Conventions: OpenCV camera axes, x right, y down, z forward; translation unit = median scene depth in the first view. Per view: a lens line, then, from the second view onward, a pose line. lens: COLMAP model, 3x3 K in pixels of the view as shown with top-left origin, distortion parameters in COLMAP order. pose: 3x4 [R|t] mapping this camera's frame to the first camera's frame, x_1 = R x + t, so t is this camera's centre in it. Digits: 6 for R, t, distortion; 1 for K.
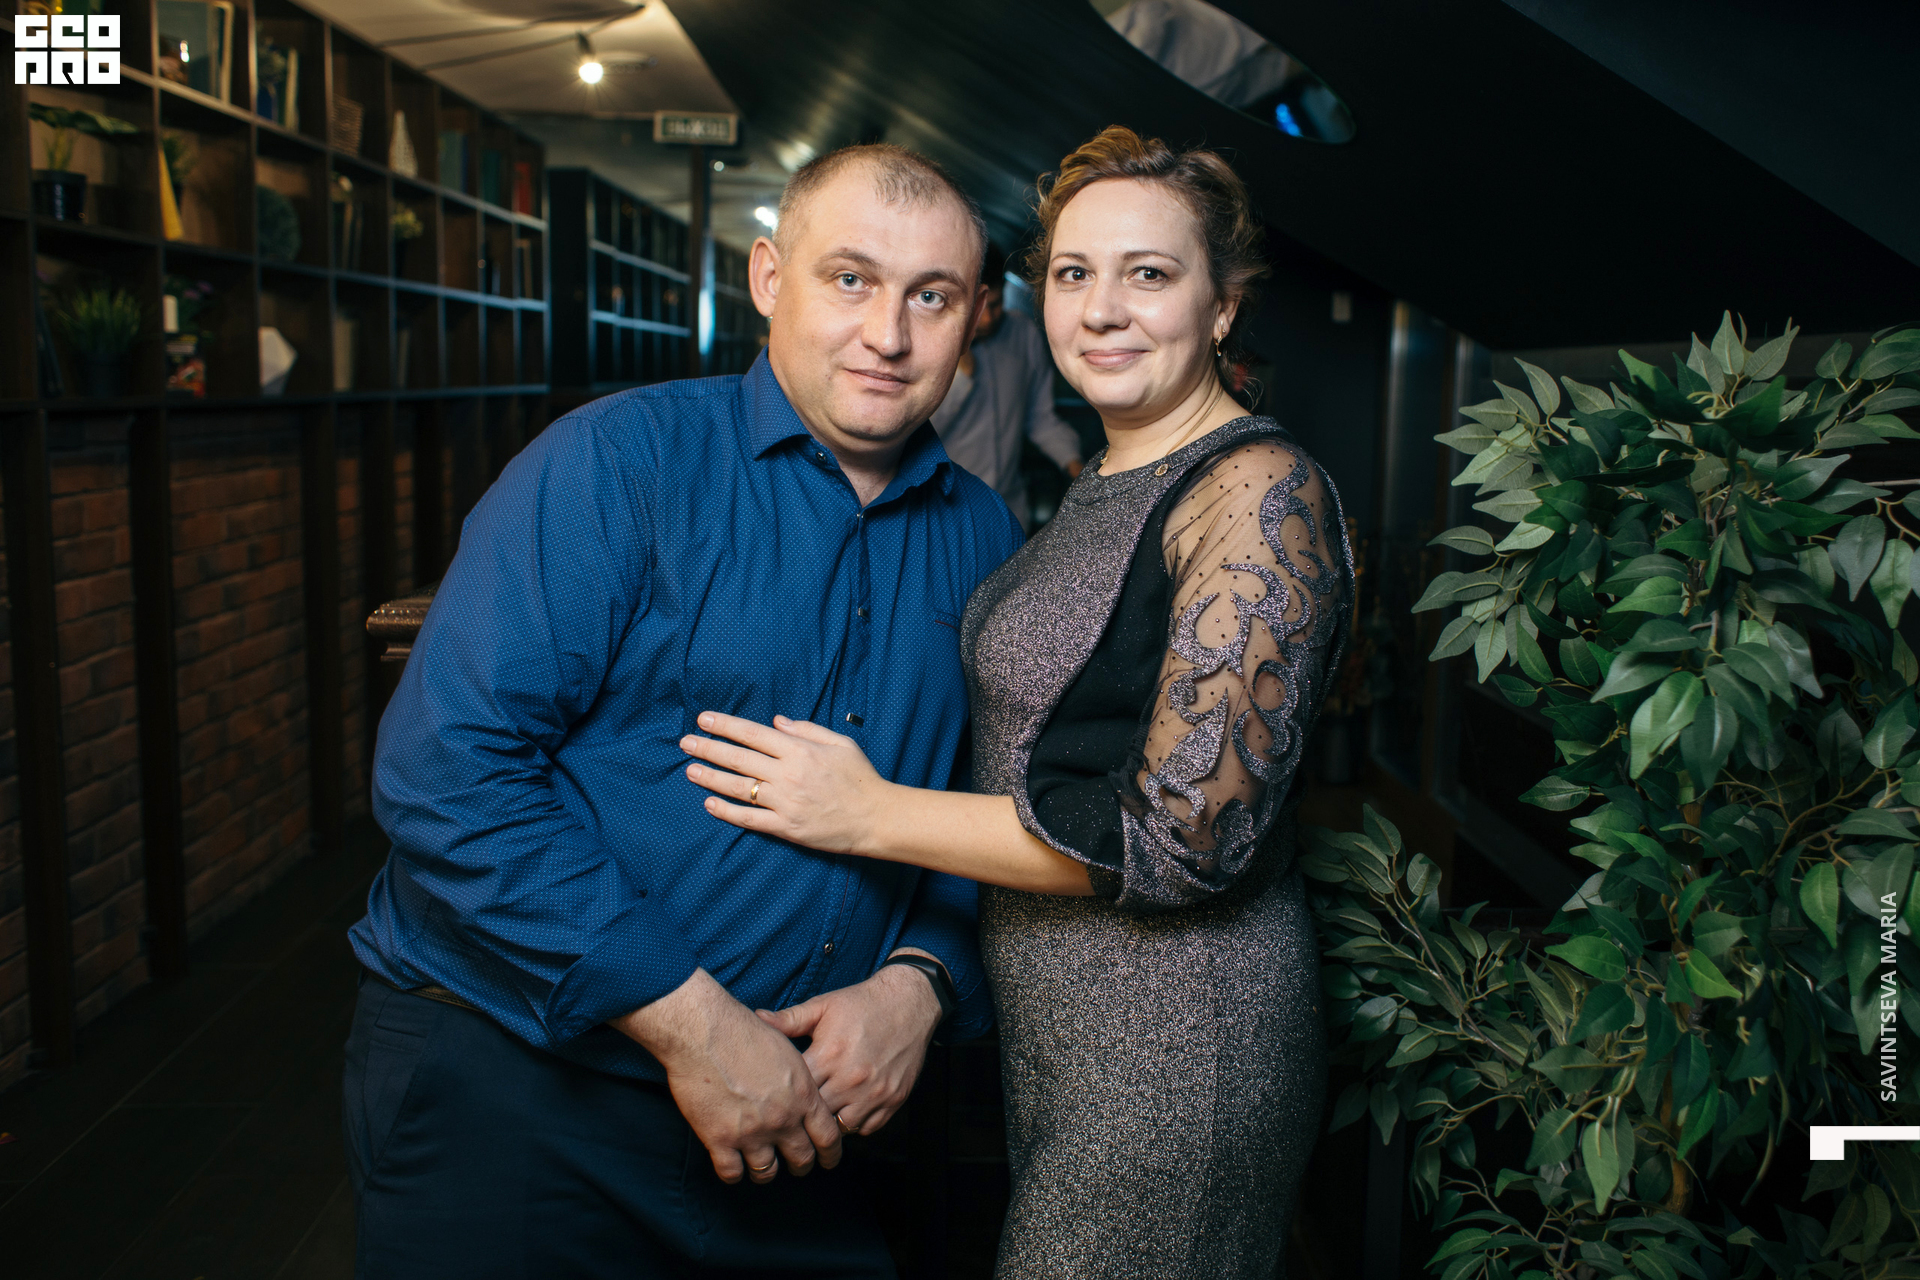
lens RADIAL K [[1680.2, 0, 1048.9], [0, 1680.2, 599.4], [0, 0, 1]] dist [-0.000957, 0.007555]
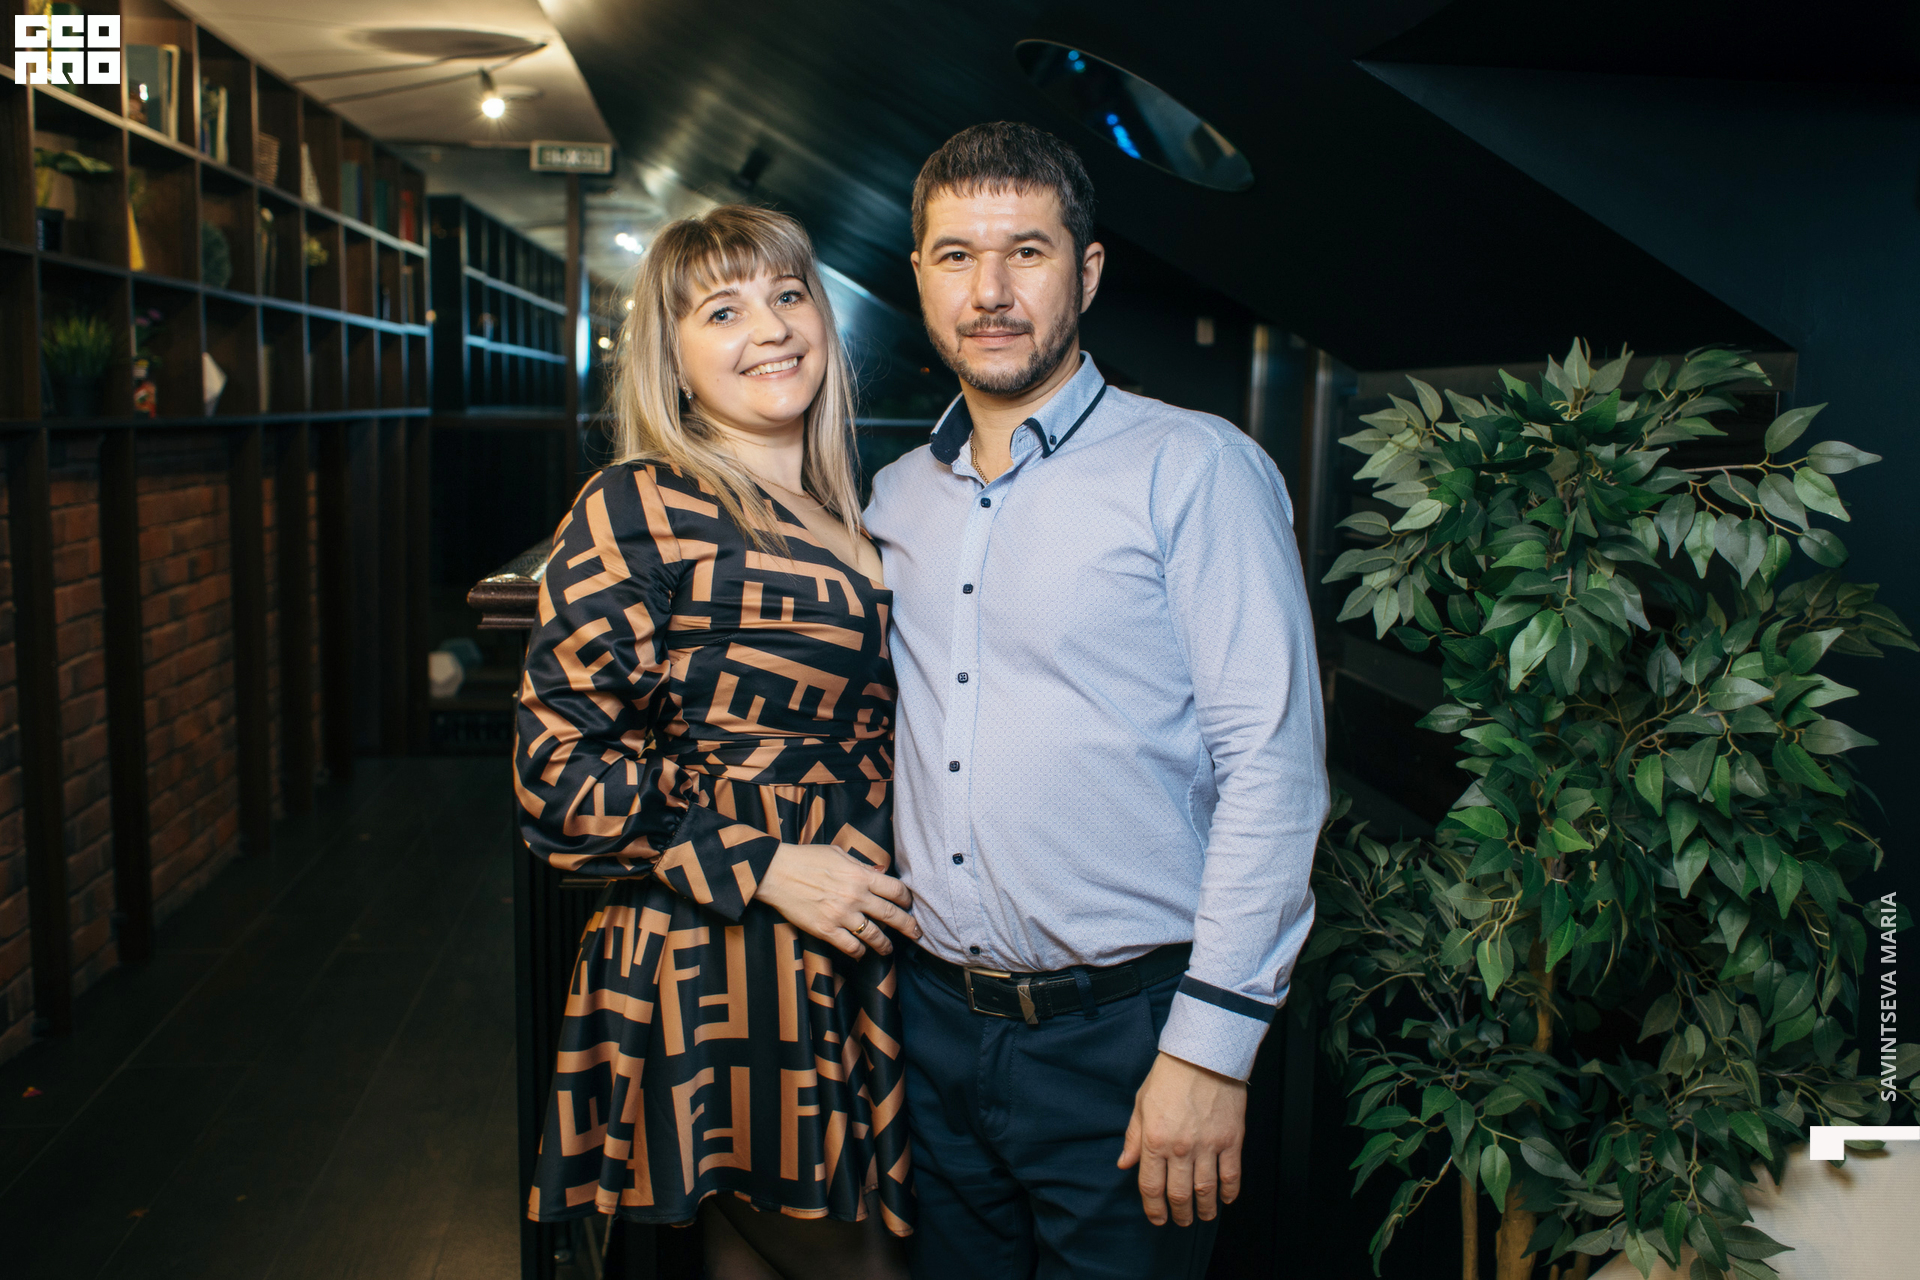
lens RADIAL K [[1709.3, 0, 960.0], [0, 1709.3, 640.0], [0, 0, 1]] dist [-0.000386, -0.003258]
pose [[0.998850, -0.009542, 0.046986, -0.059749], [0.009209, 0.999931, 0.007304, 0.020894], [-0.047053, -0.006863, 0.998869, -0.130429]]
